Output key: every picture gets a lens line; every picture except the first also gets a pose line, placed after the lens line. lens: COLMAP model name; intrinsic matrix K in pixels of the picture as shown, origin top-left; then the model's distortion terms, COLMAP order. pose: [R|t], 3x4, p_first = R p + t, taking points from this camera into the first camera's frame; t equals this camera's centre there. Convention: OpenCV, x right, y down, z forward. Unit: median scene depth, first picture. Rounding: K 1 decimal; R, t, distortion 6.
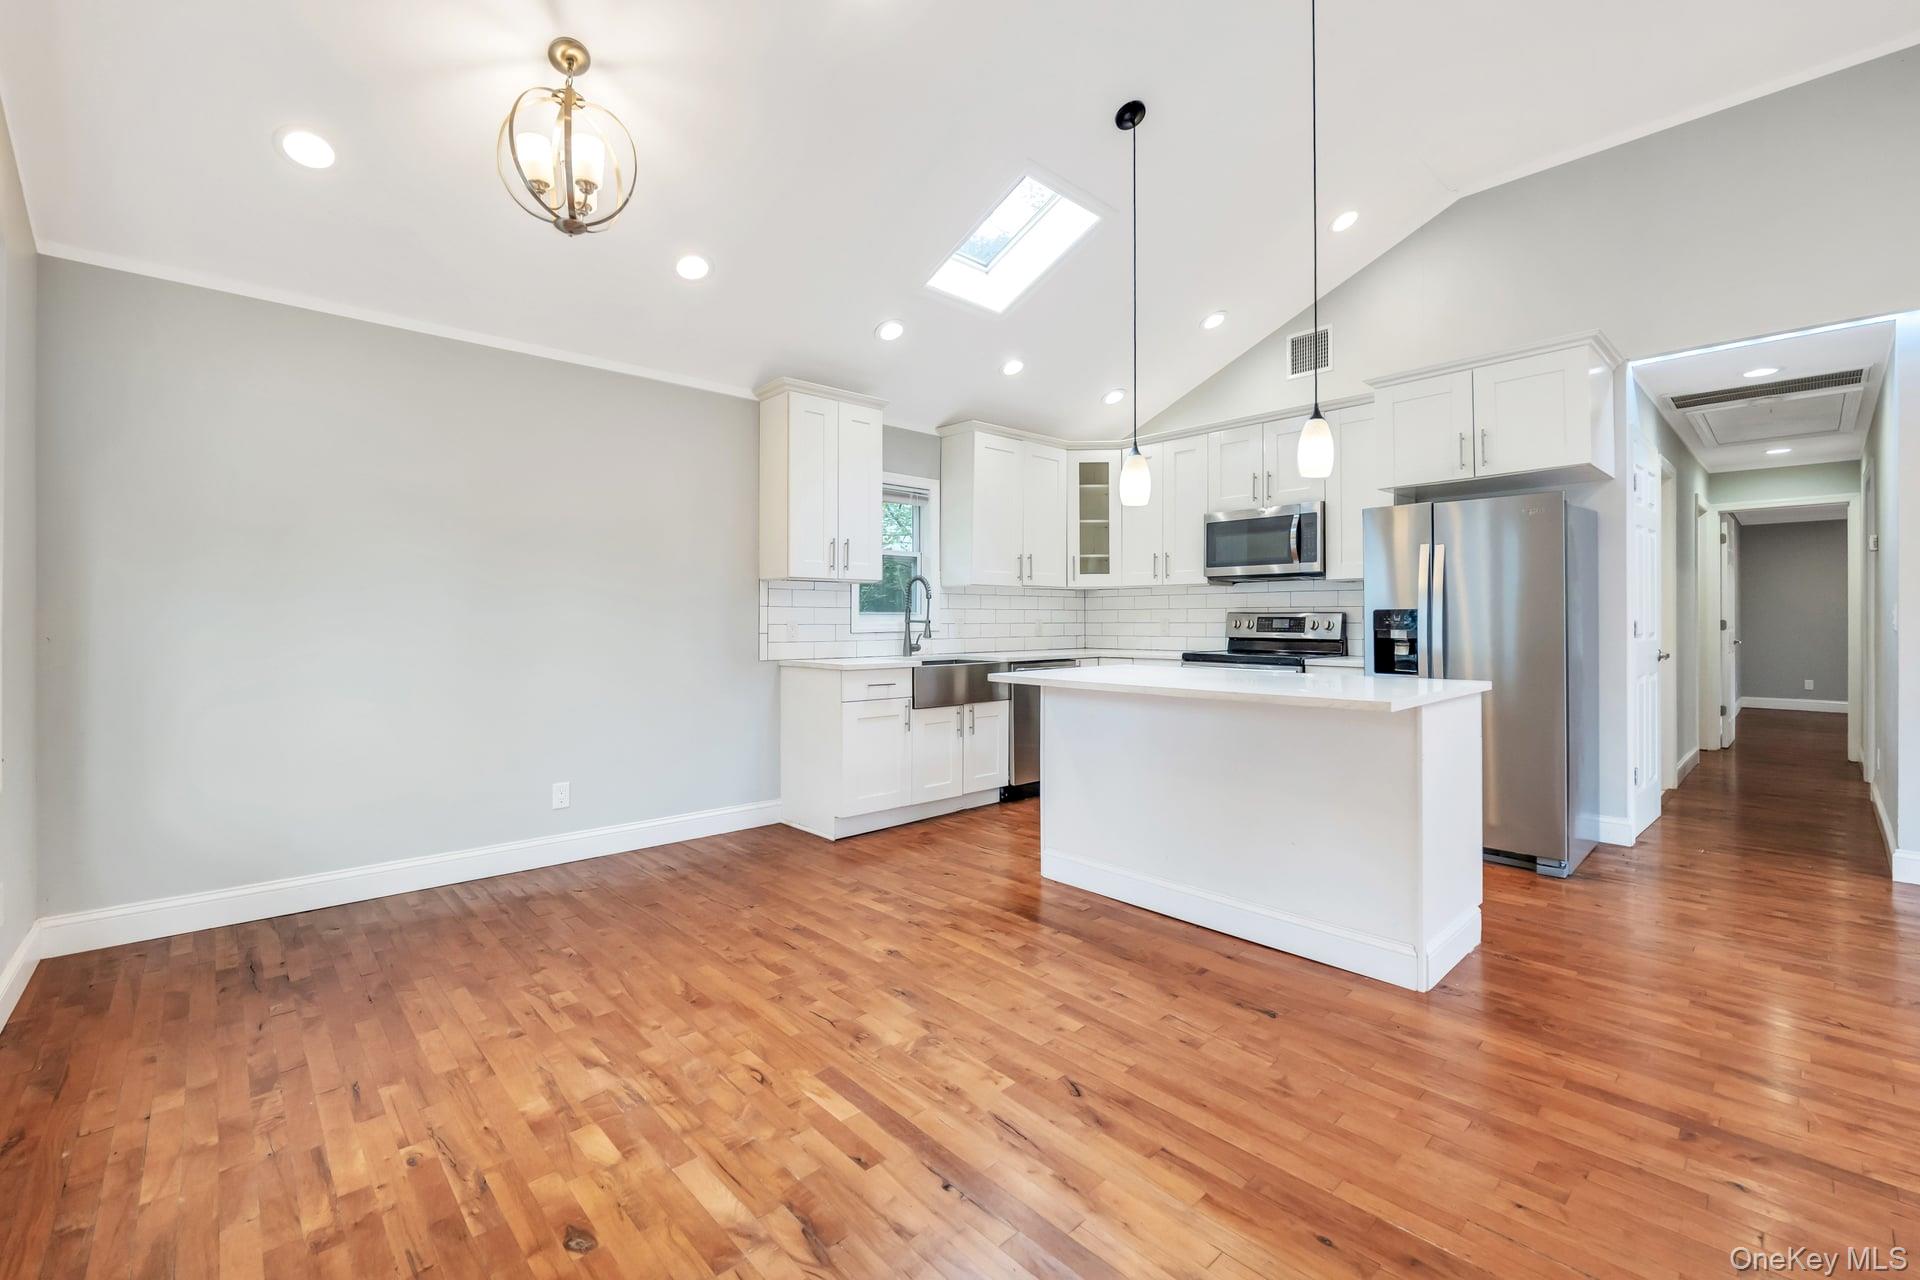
lens RADIAL K [[799.8, 0, 963.8], [0, 799.8, 621.6], [0, 0, 1]] dist [-0.010499, 0.000216]
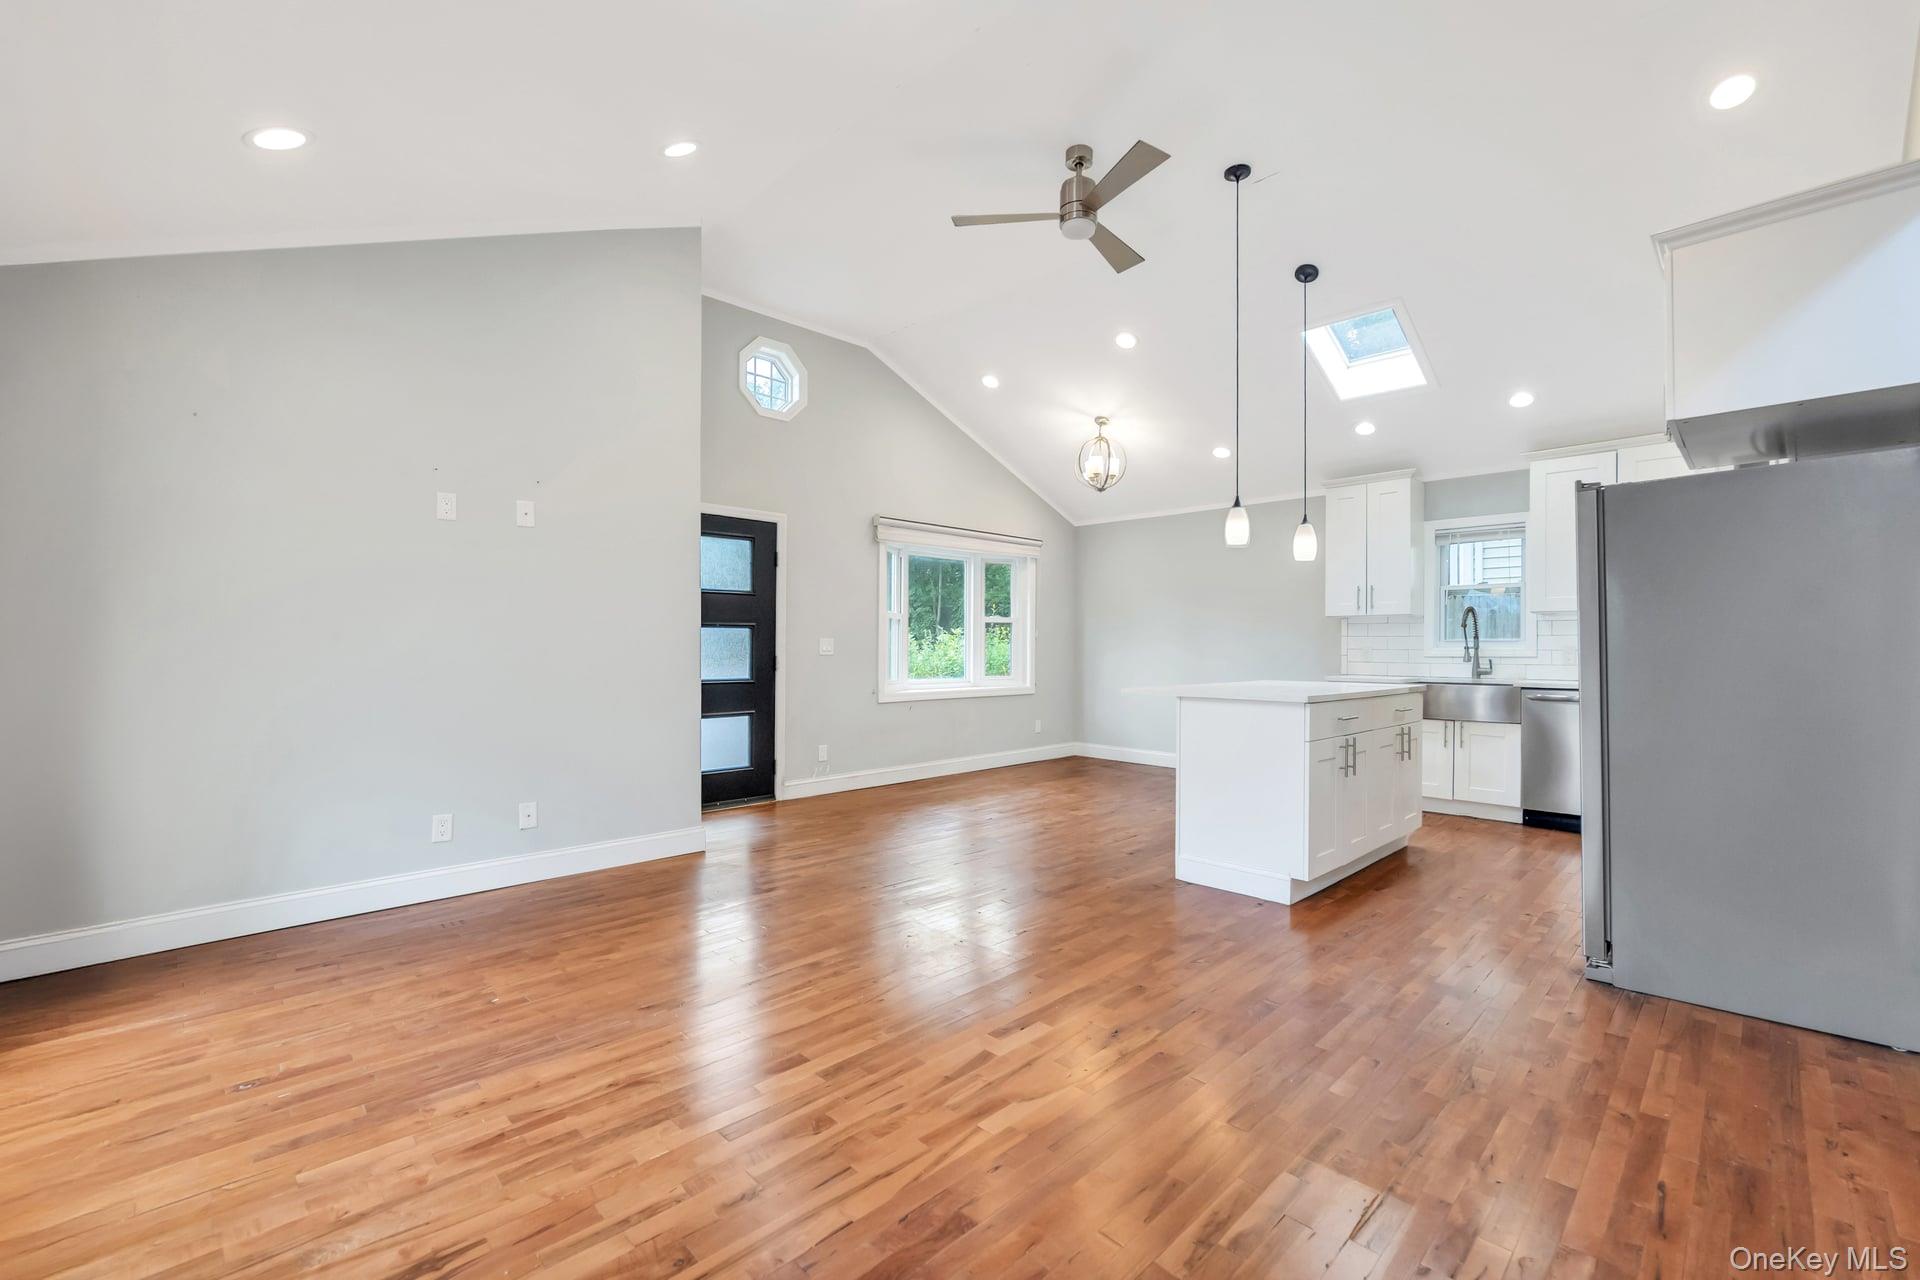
lens RADIAL K [[810.3, 0, 972.2], [0, 810.3, 646.2], [0, 0, 1]] dist [-0.010858, 0.000086]
pose [[0.034480, 0.001200, -0.999405, 1.199391], [-0.006927, 0.999976, 0.000962, 0.001880], [0.999381, 0.006890, 0.034487, 0.294805]]
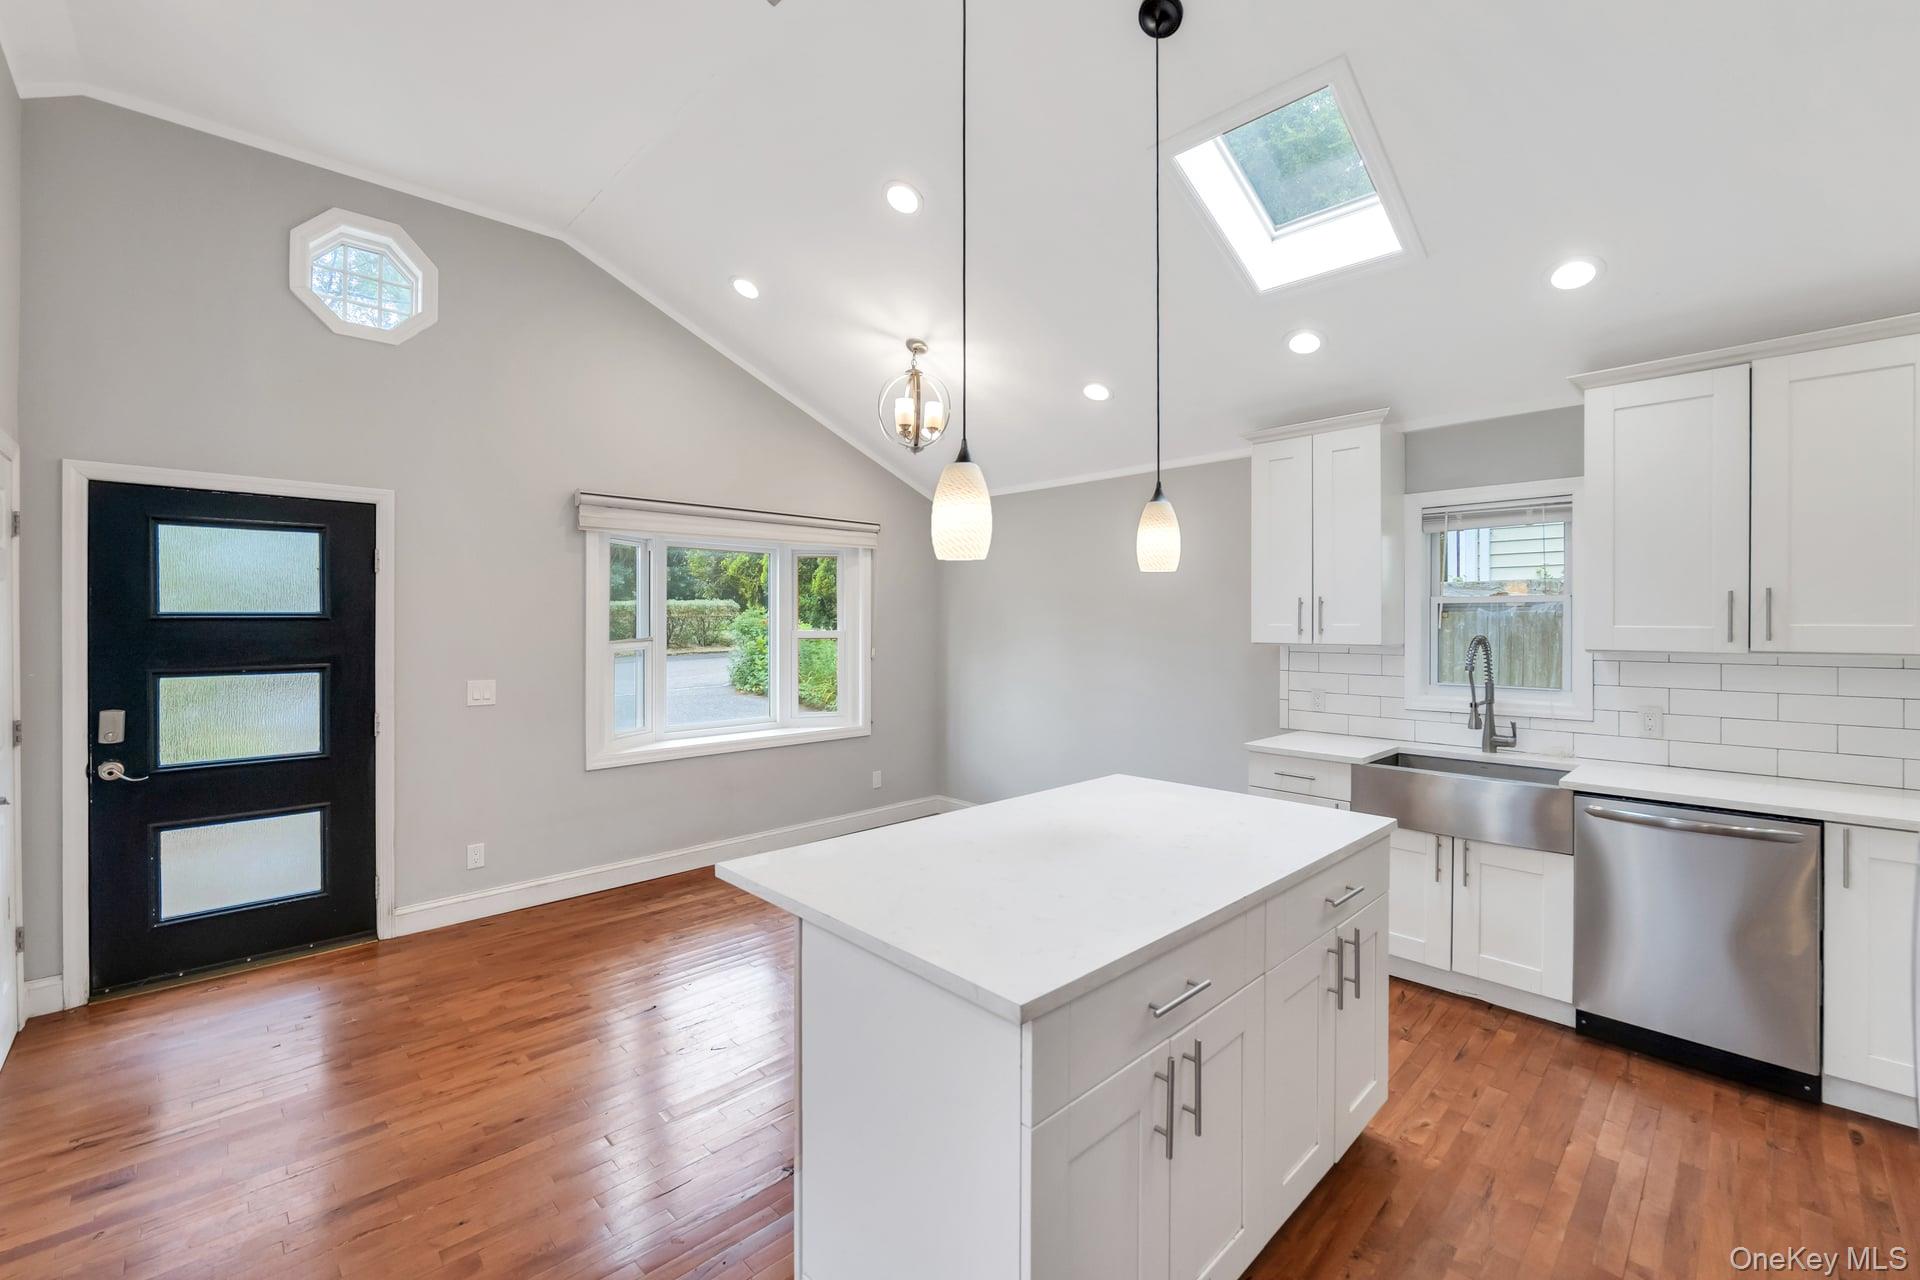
lens RADIAL K [[799.8, 0, 963.8], [0, 799.8, 621.6], [0, 0, 1]] dist [-0.010499, 0.000216]
pose [[0.021289, 0.002750, -0.999770, 0.694169], [-0.002768, 0.999993, 0.002692, -0.079675], [0.999770, 0.002710, 0.021297, 0.621277]]
